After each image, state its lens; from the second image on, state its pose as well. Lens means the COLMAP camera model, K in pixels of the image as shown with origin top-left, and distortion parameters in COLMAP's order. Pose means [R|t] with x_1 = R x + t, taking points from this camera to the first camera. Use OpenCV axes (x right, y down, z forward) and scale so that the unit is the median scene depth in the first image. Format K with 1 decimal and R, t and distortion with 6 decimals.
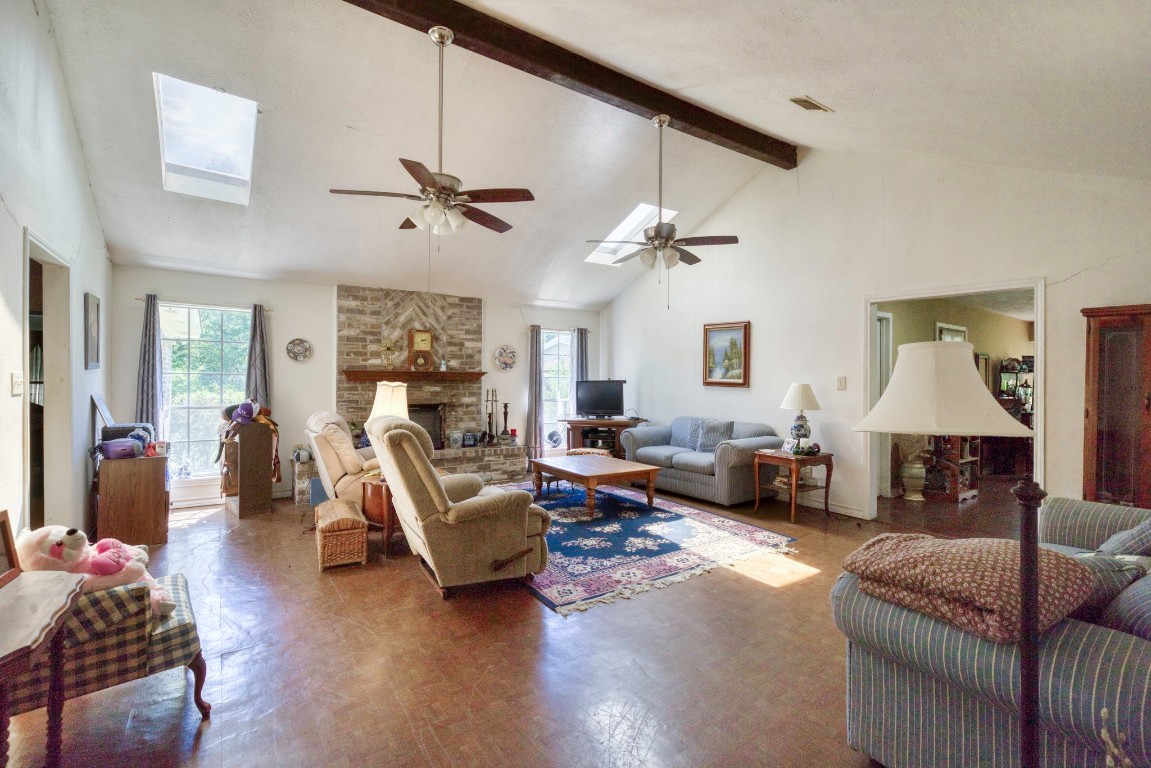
lens RADIAL K [[499.6, 0, 576.8], [0, 499.6, 383.2], [0, 0, 1]] dist [-0.000631, 0.000237]
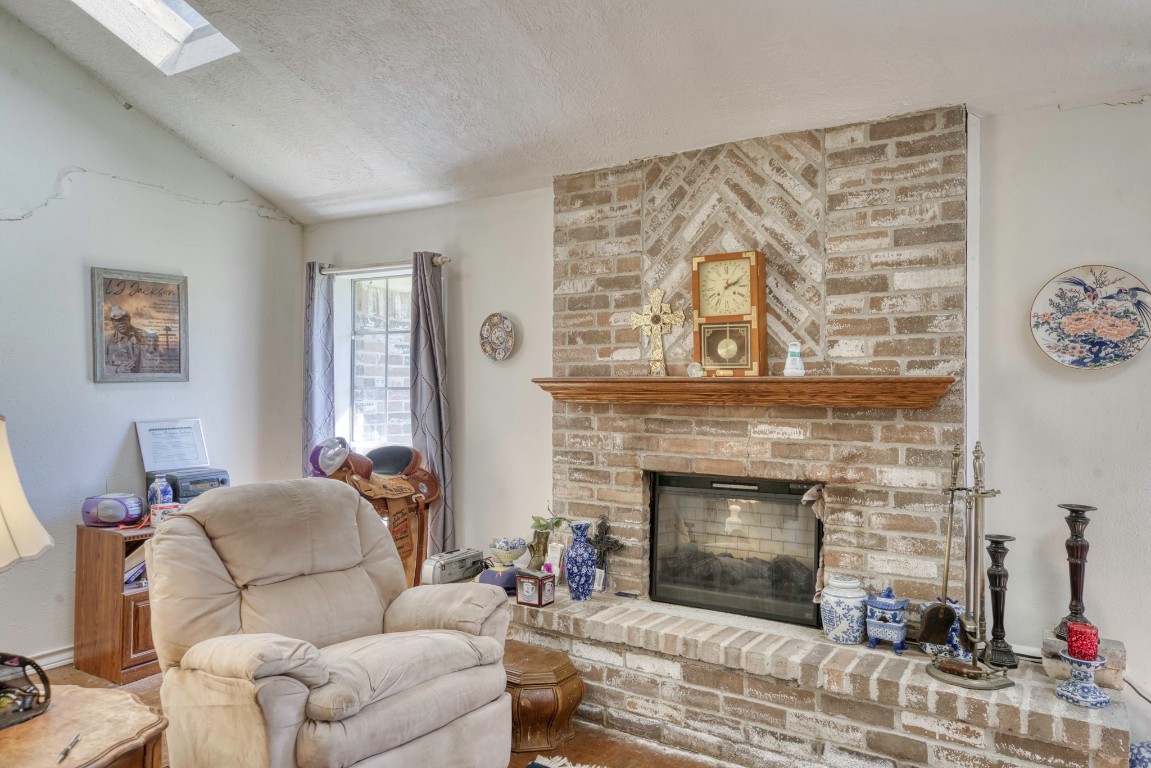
lens RADIAL K [[764.1, 0, 575.8], [0, 764.1, 382.9], [0, 0, 1]] dist [-0.002630, -0.000369]
pose [[0.370971, -0.003805, -0.928637, 0.122401], [-0.007565, 0.999946, -0.007119, -0.016713], [0.928614, 0.009666, 0.370922, 0.714161]]
